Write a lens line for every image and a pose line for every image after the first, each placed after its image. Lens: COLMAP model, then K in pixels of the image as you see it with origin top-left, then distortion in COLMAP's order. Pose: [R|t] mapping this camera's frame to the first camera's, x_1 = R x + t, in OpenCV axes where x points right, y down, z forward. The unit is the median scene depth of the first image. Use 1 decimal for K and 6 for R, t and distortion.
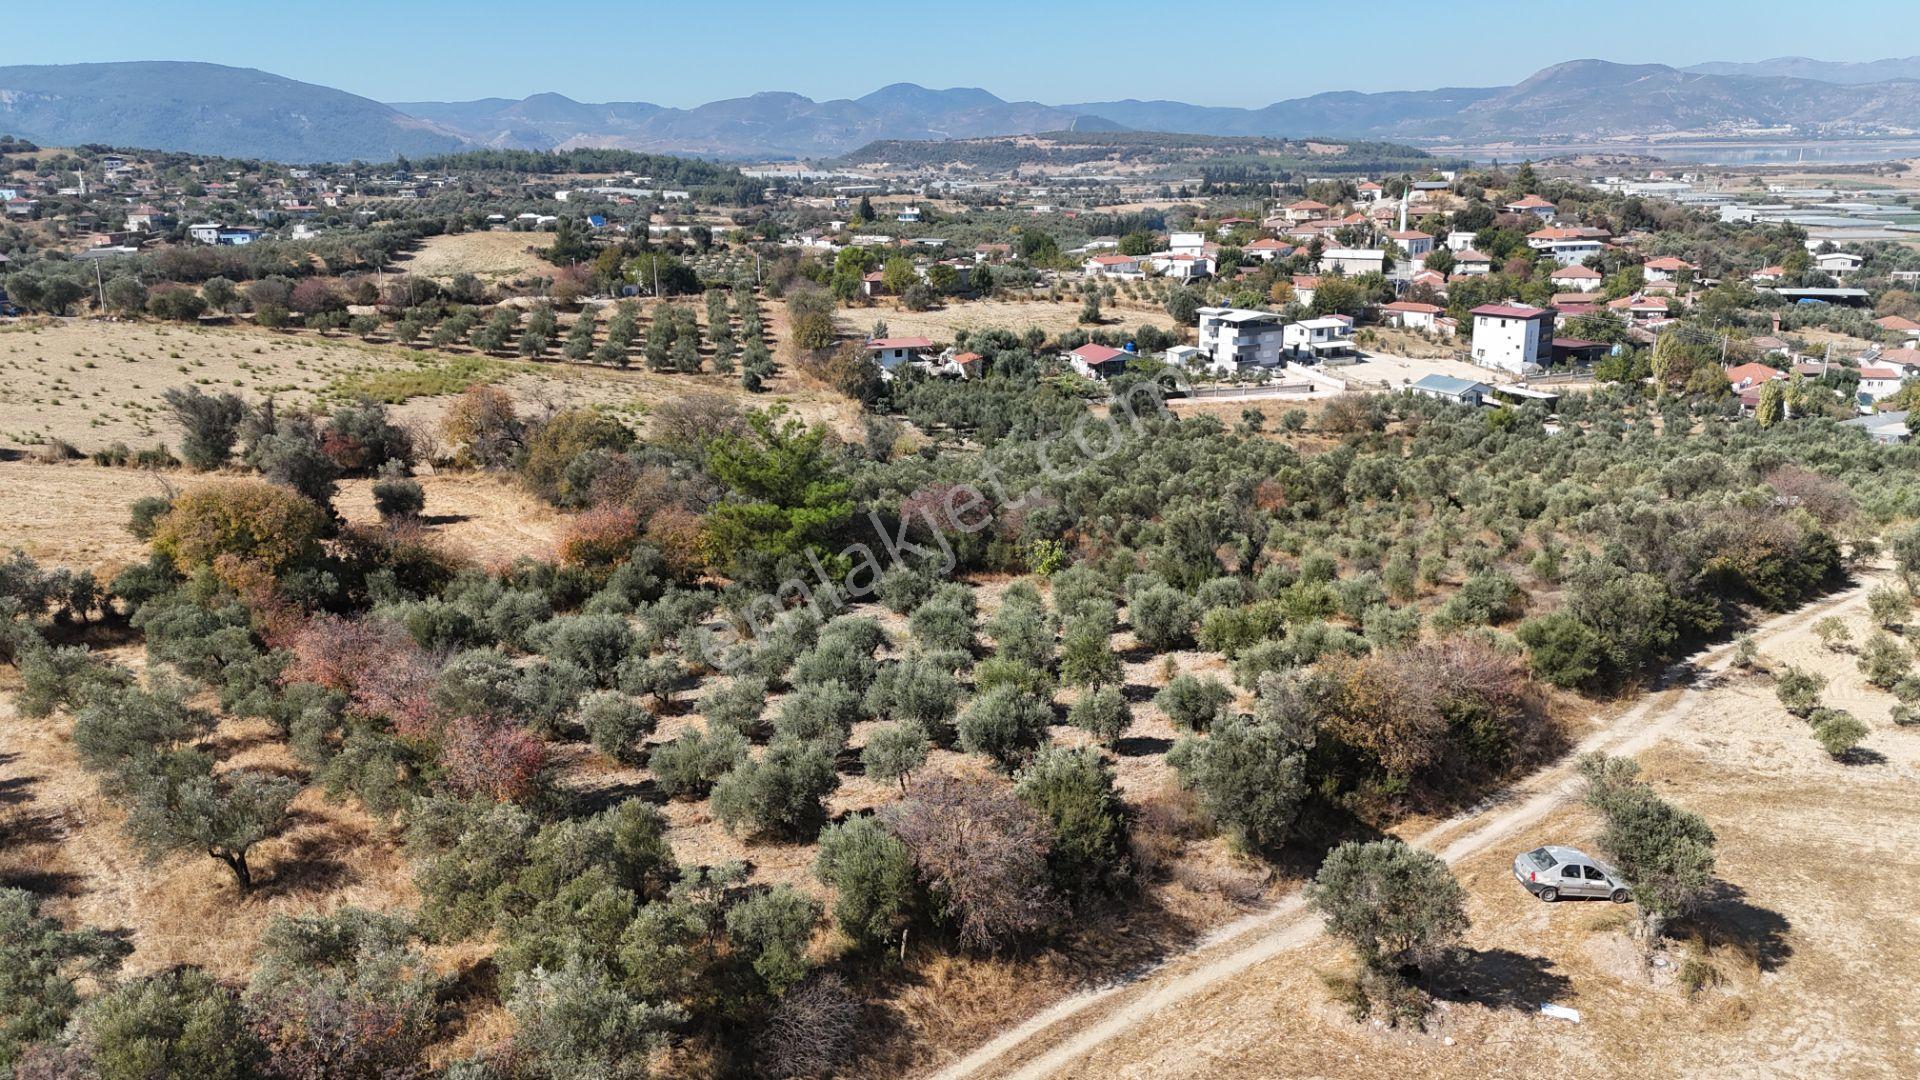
lens RADIAL K [[1419.2, 0, 966.6], [0, 1419.2, 536.5], [0, 0, 1]] dist [0.069675, -0.066255]
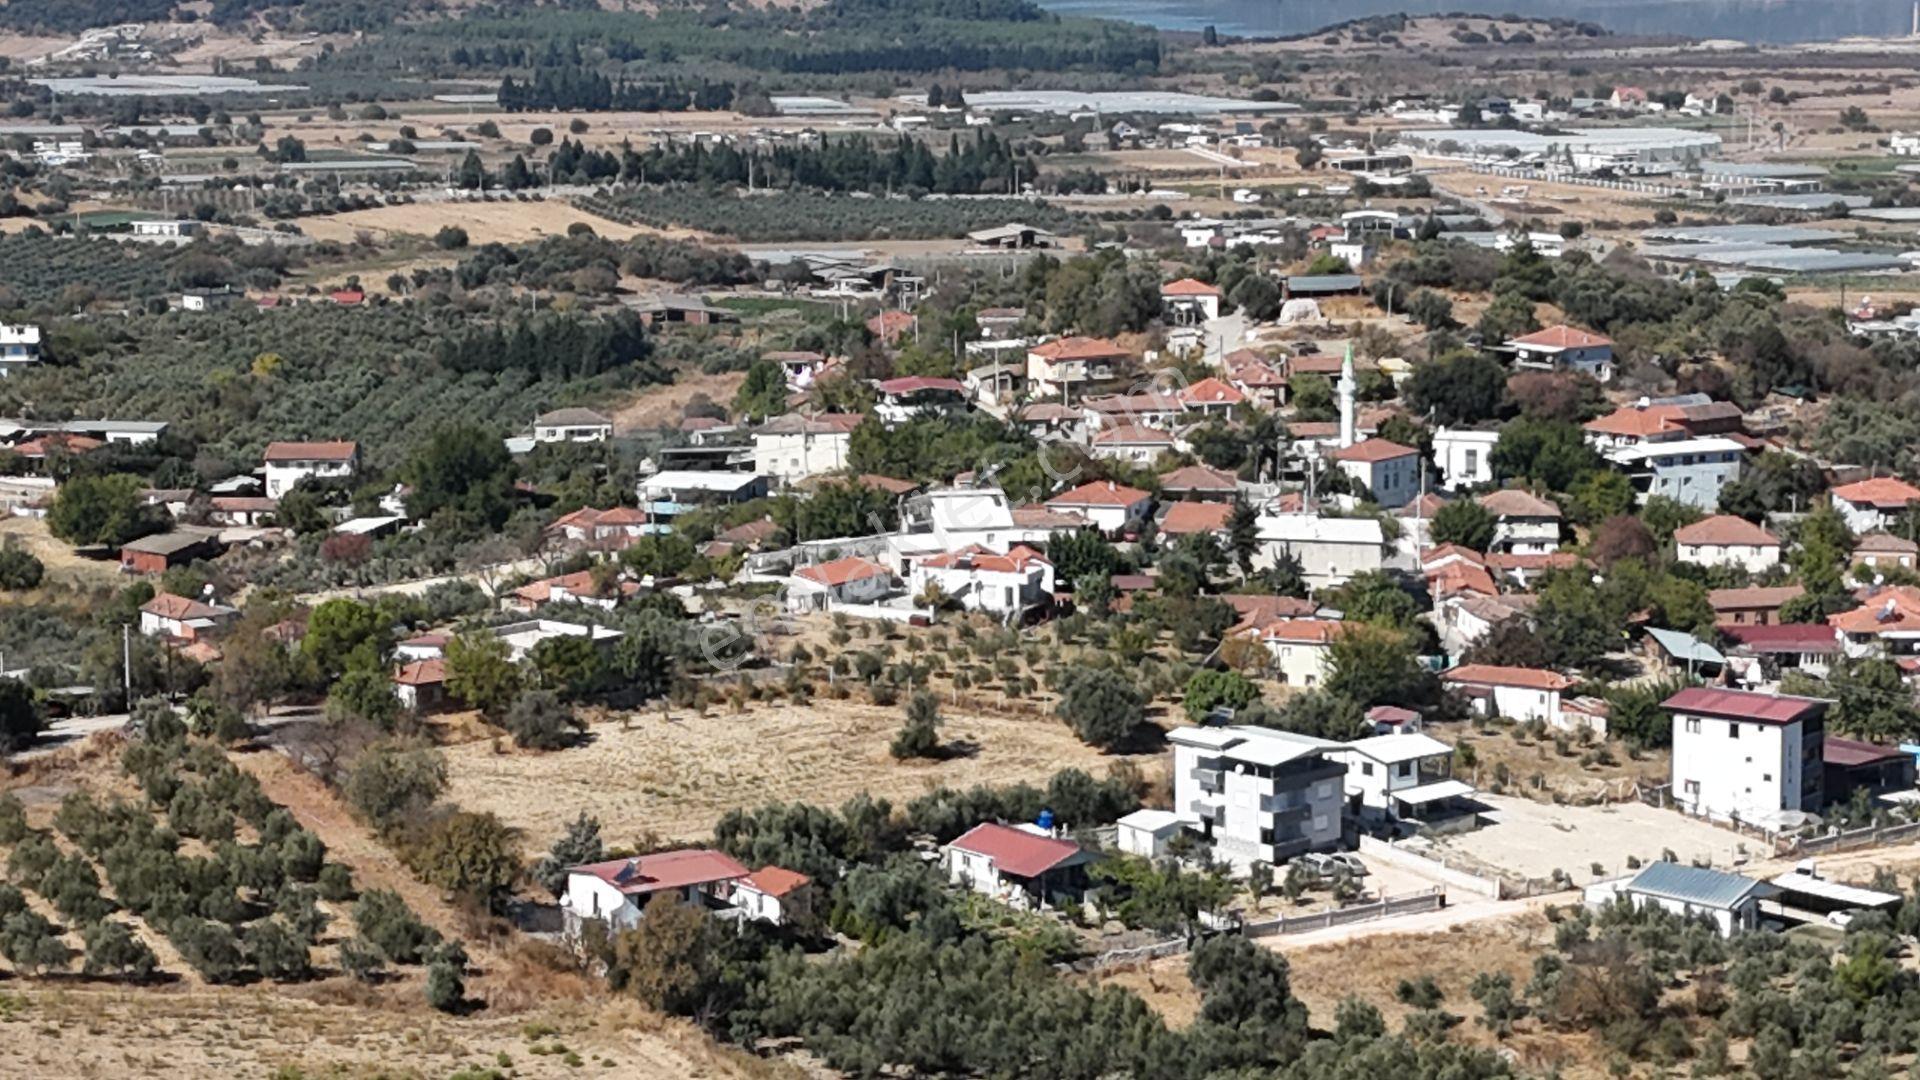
lens RADIAL K [[4227.8, 0, 986.1], [0, 4227.8, 535.6], [0, 0, 1]] dist [0.295481, -1.774459]
pose [[0.953263, -0.036371, 0.299944, -0.387884], [0.073130, 0.990985, -0.112251, -0.083747], [-0.293157, 0.128940, 0.947330, -0.415322]]
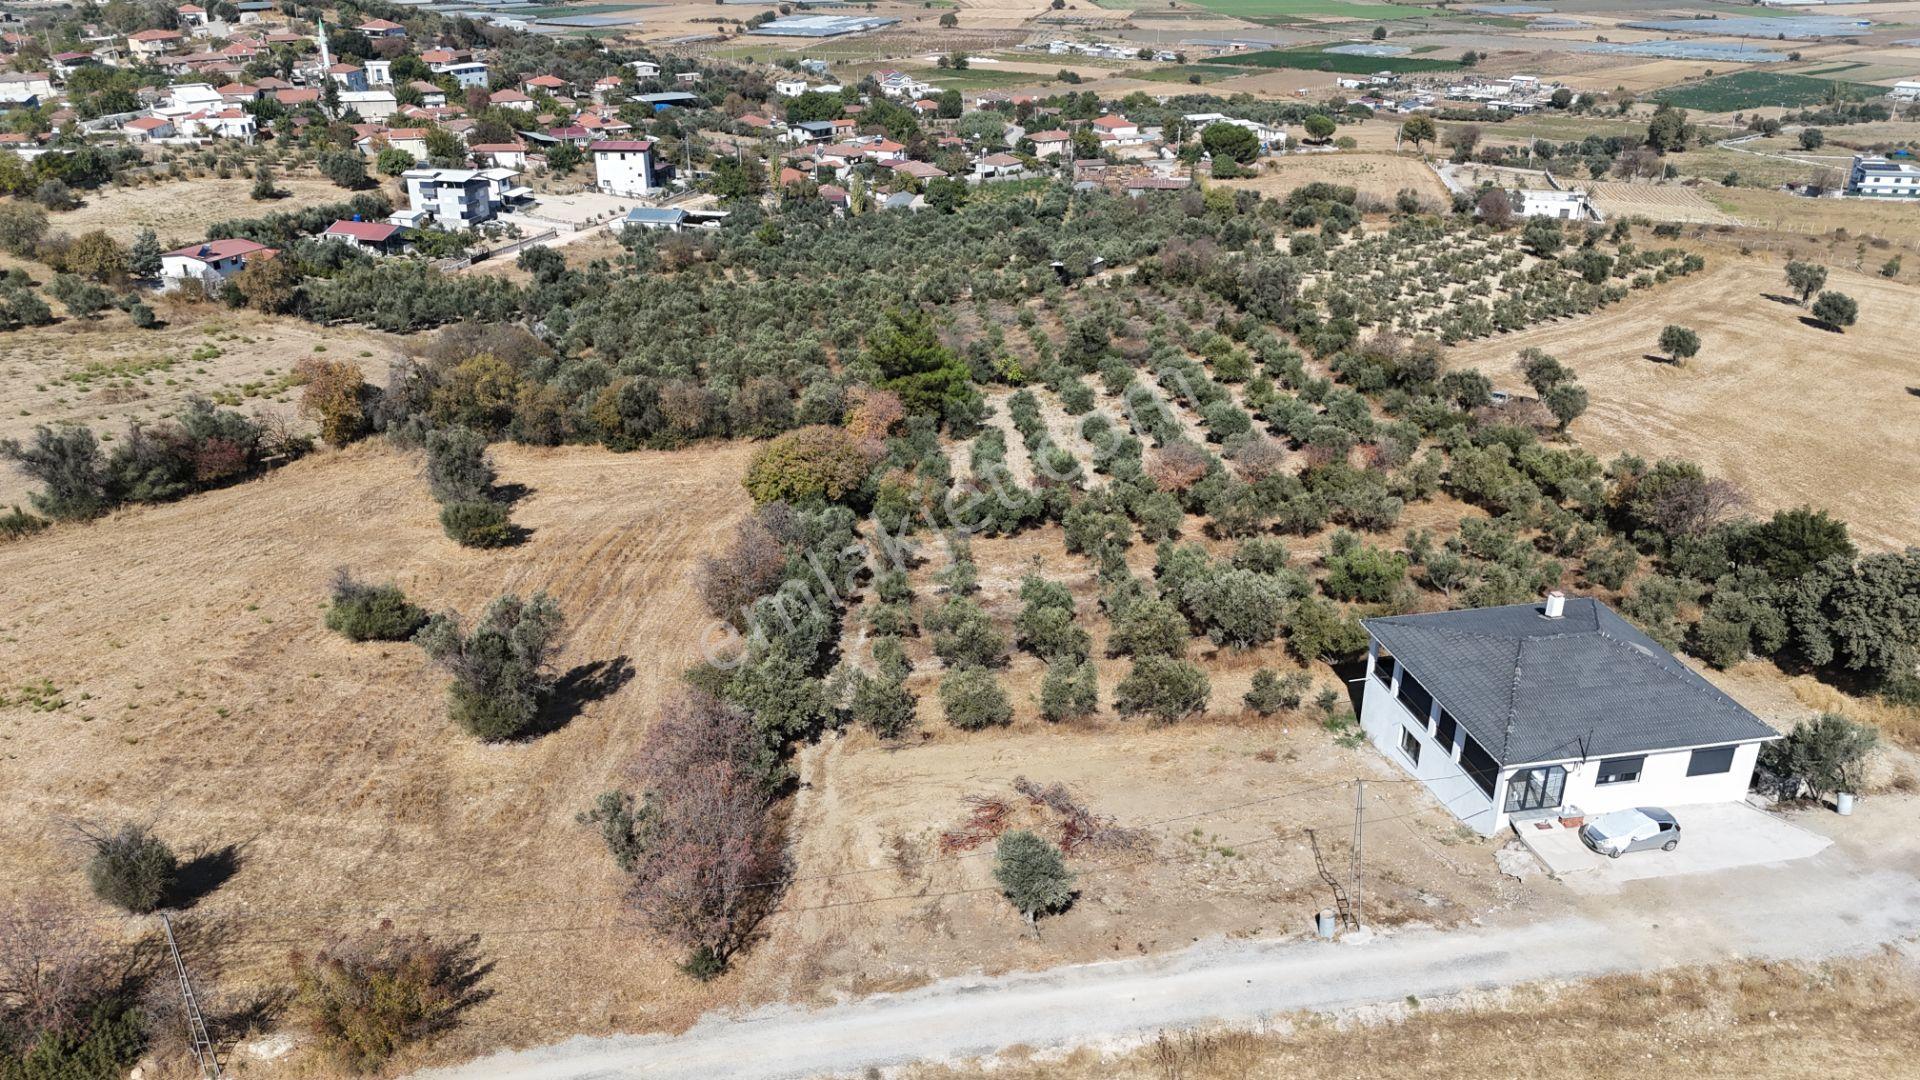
lens RADIAL K [[1419.2, 0, 966.6], [0, 1419.2, 536.5], [0, 0, 1]] dist [0.069675, -0.066255]
pose [[0.601974, -0.308650, 0.736452, -0.532970], [0.201825, 0.951142, 0.233656, -0.082971], [-0.772589, 0.007979, 0.634856, 0.019604]]
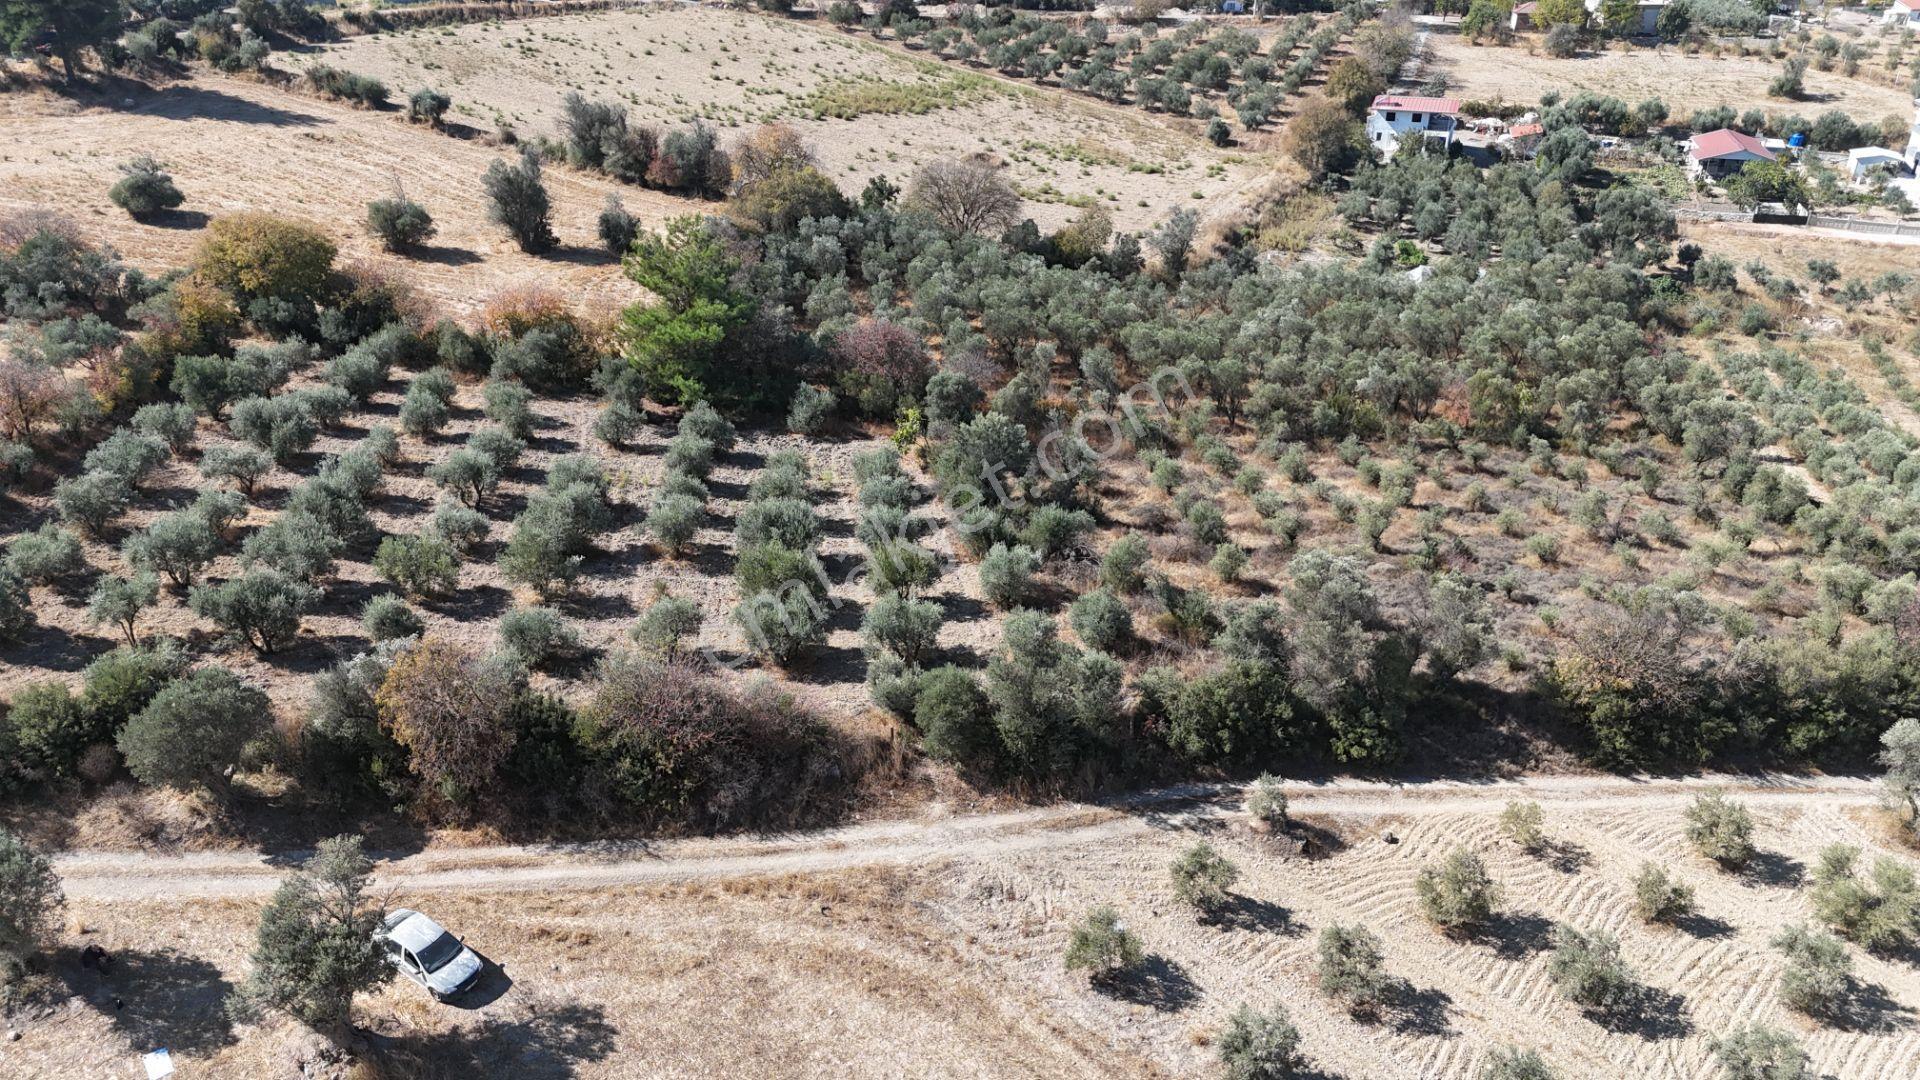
lens RADIAL K [[1419.2, 0, 966.6], [0, 1419.2, 536.5], [0, 0, 1]] dist [0.069675, -0.066255]
pose [[0.804595, 0.283286, -0.521897, 0.264809], [-0.164132, 0.950728, 0.263016, -0.074609], [0.570691, -0.125961, 0.811447, 0.118724]]
